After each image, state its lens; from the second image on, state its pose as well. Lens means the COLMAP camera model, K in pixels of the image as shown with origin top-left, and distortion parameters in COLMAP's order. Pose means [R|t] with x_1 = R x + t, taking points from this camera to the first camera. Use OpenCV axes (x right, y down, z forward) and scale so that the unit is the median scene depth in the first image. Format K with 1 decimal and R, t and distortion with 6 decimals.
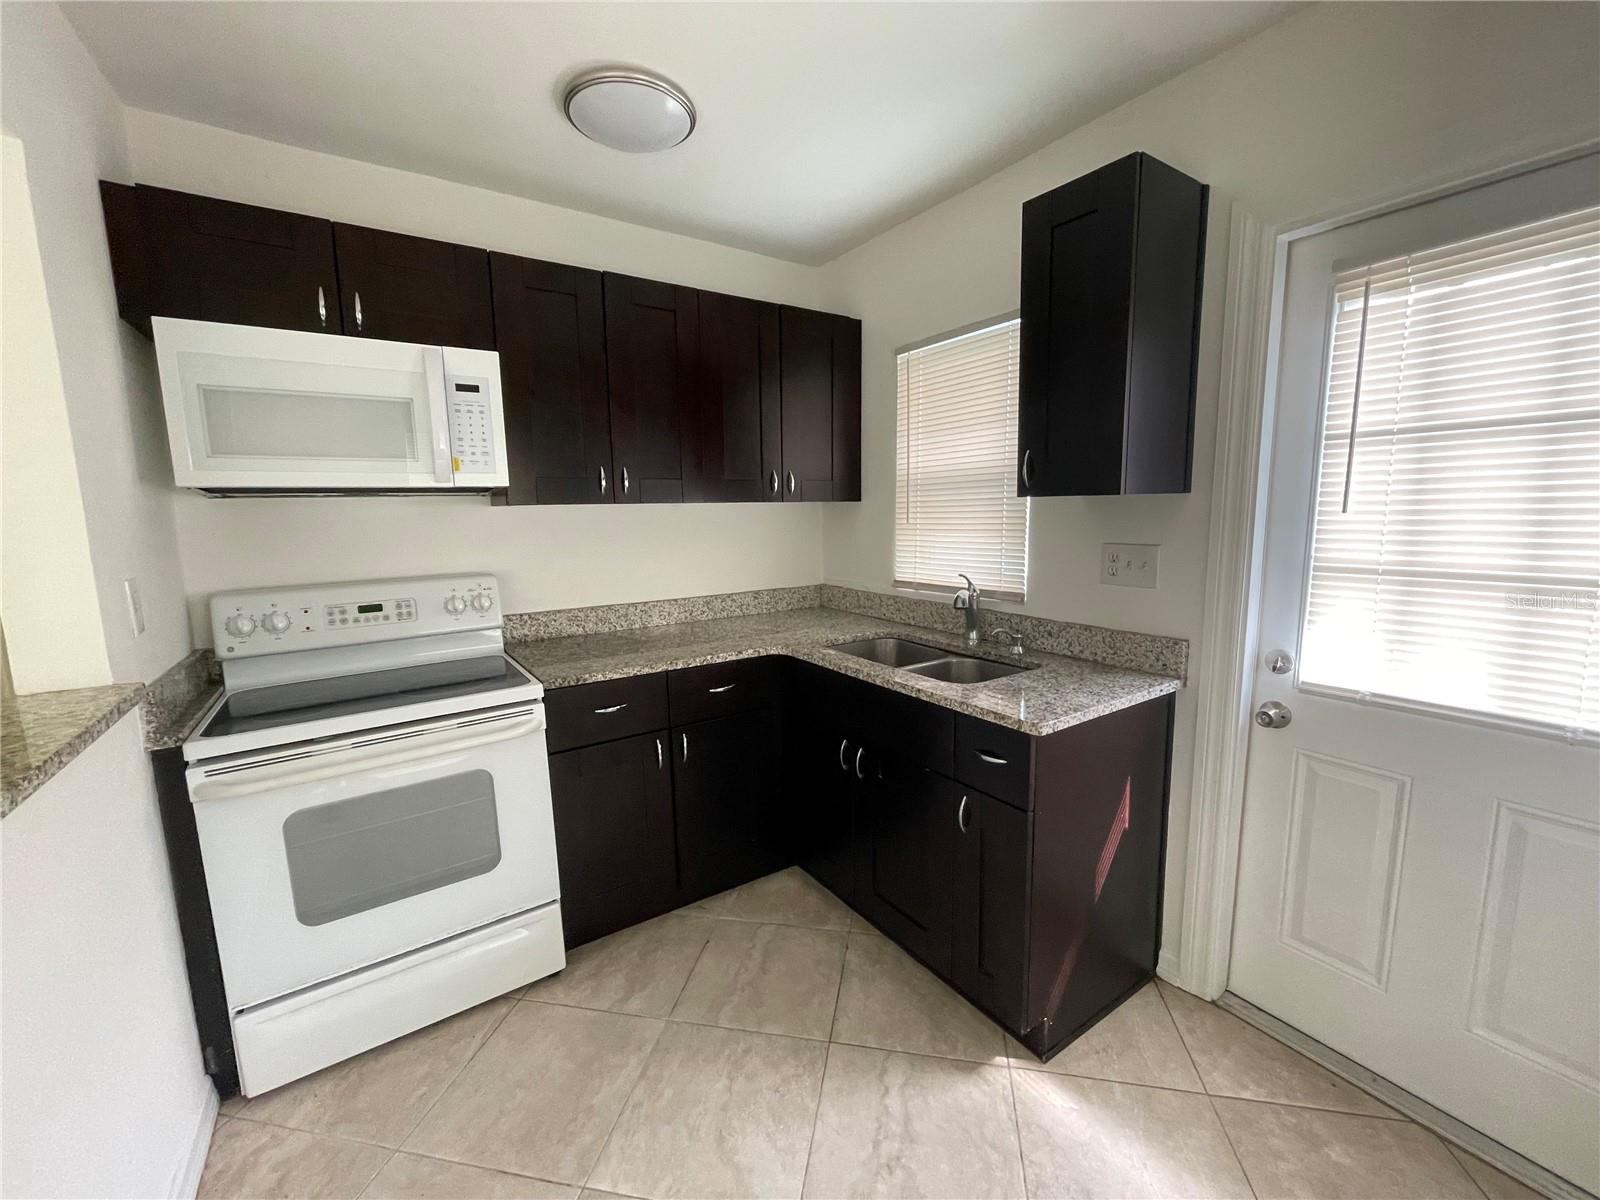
lens RADIAL K [[652.1, 0, 800.0], [0, 652.1, 600.0], [0, 0, 1]] dist [0.001527, 0.000091]
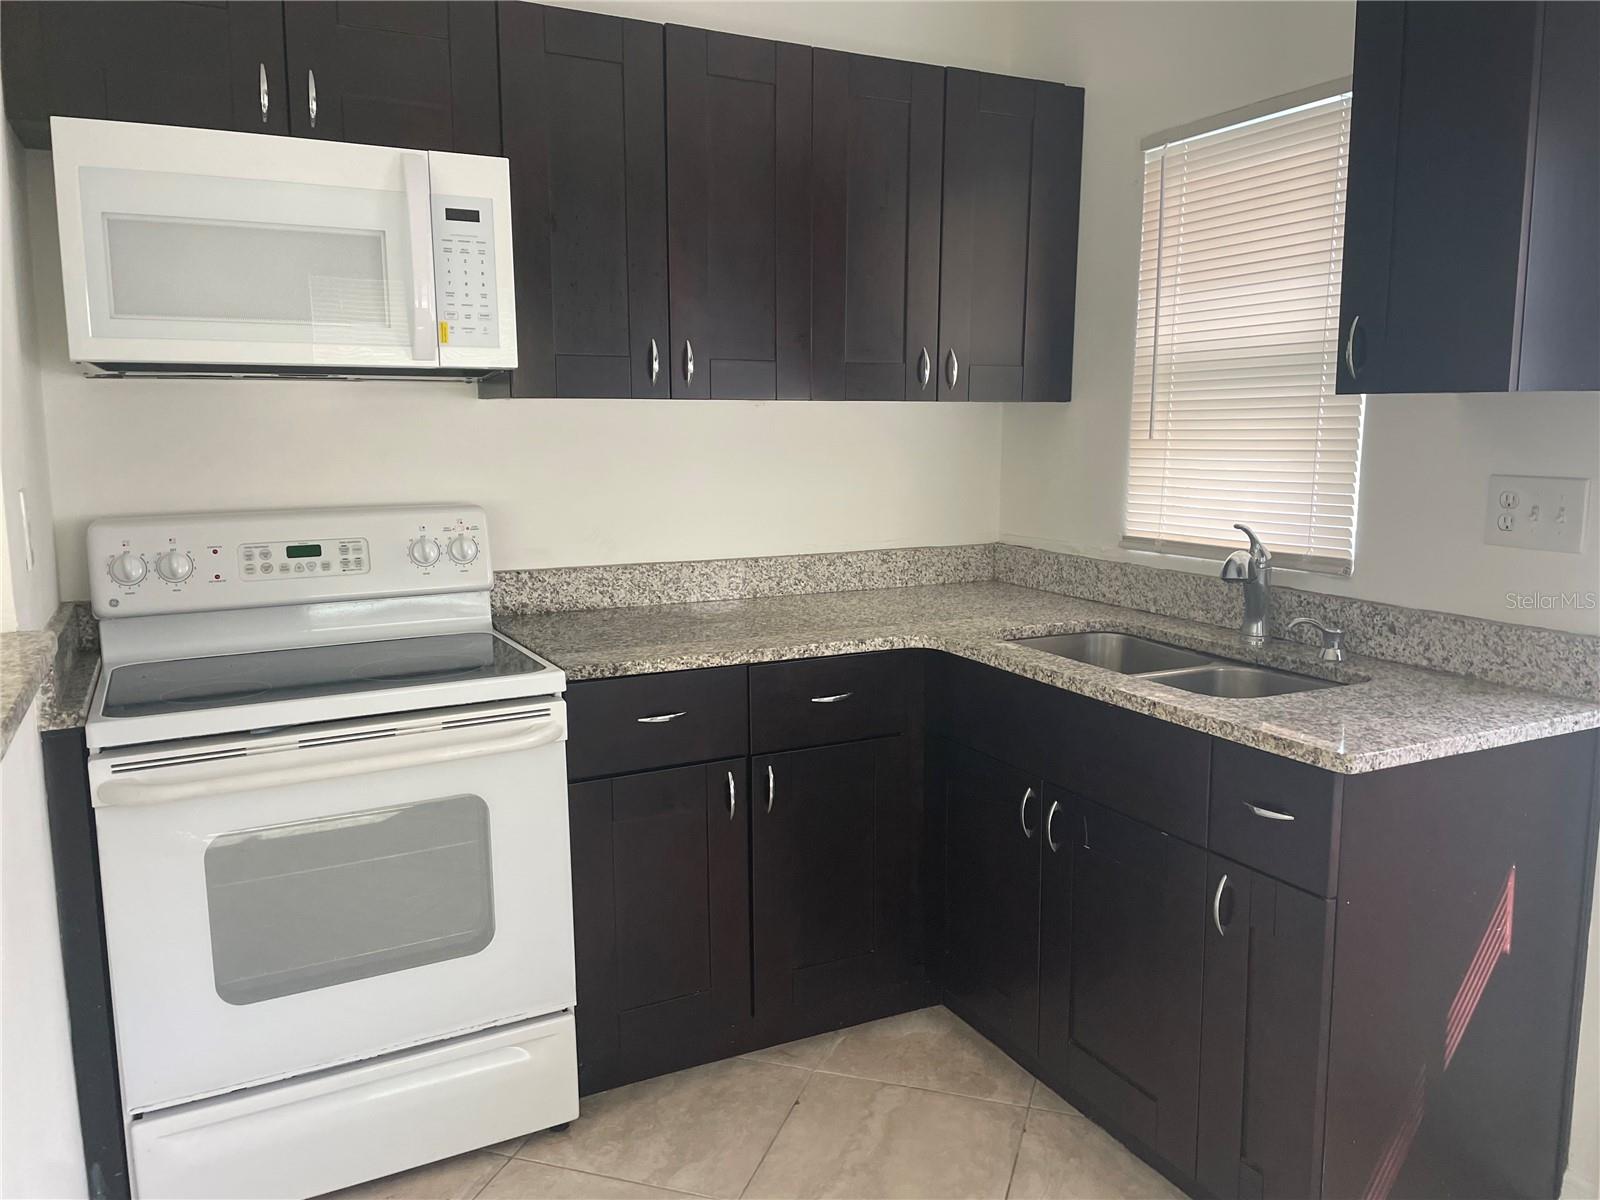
lens RADIAL K [[1237.2, 0, 800.0], [0, 1237.2, 600.0], [0, 0, 1]] dist [0.107838, -0.141320]
pose [[0.992600, 0.033805, -0.116633, -0.015338], [-0.033096, 0.999420, 0.008008, 0.035983], [0.116836, -0.004089, 0.993143, -0.195255]]
